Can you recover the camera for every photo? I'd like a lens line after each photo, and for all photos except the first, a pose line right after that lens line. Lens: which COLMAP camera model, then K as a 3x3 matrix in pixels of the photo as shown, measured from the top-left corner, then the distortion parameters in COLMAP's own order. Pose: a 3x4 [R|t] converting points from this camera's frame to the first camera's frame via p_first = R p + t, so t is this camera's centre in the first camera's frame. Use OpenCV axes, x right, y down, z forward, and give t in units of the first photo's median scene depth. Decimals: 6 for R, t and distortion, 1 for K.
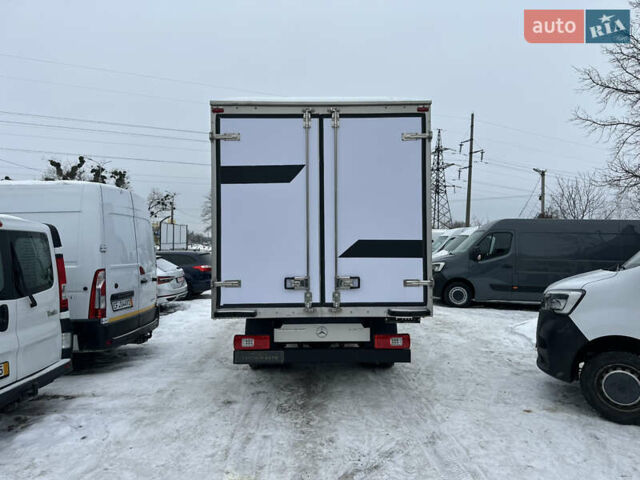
lens RADIAL K [[437.5, 0, 320.0], [0, 437.5, 240.0], [0, 0, 1]] dist [0.133837, -0.152641]
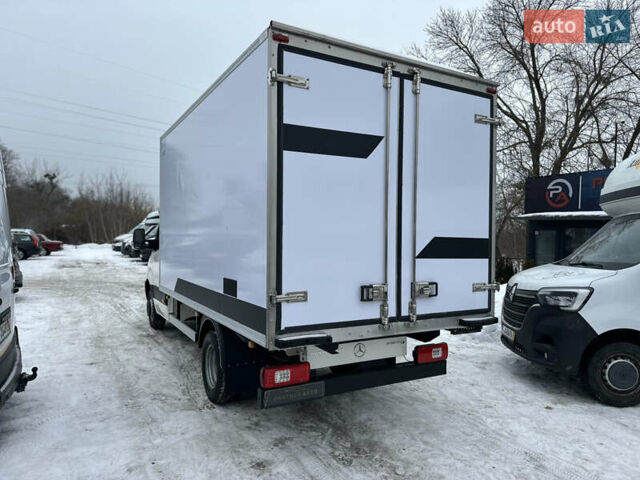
lens RADIAL K [[446.1, 0, 319.1], [0, 446.1, 238.1], [0, 0, 1]] dist [0.075746, -0.071275]
pose [[0.872777, 0.017996, 0.487788, -0.482097], [-0.033183, 0.999196, 0.022508, -0.009050], [-0.486991, -0.035831, 0.872672, 0.355250]]
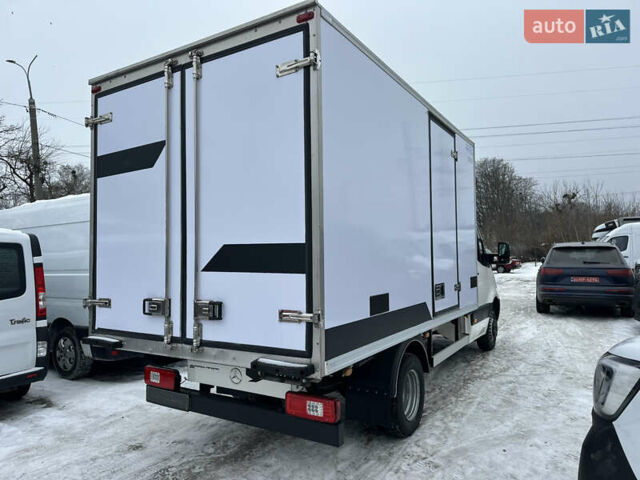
lens RADIAL K [[449.4, 0, 320.0], [0, 449.4, 240.0], [0, 0, 1]] dist [0.015552, -0.000185]
pose [[0.847083, -0.023578, -0.530938, 0.530607], [0.022619, 0.999710, -0.008309, 0.001746], [0.530980, -0.004971, 0.847370, 0.489821]]
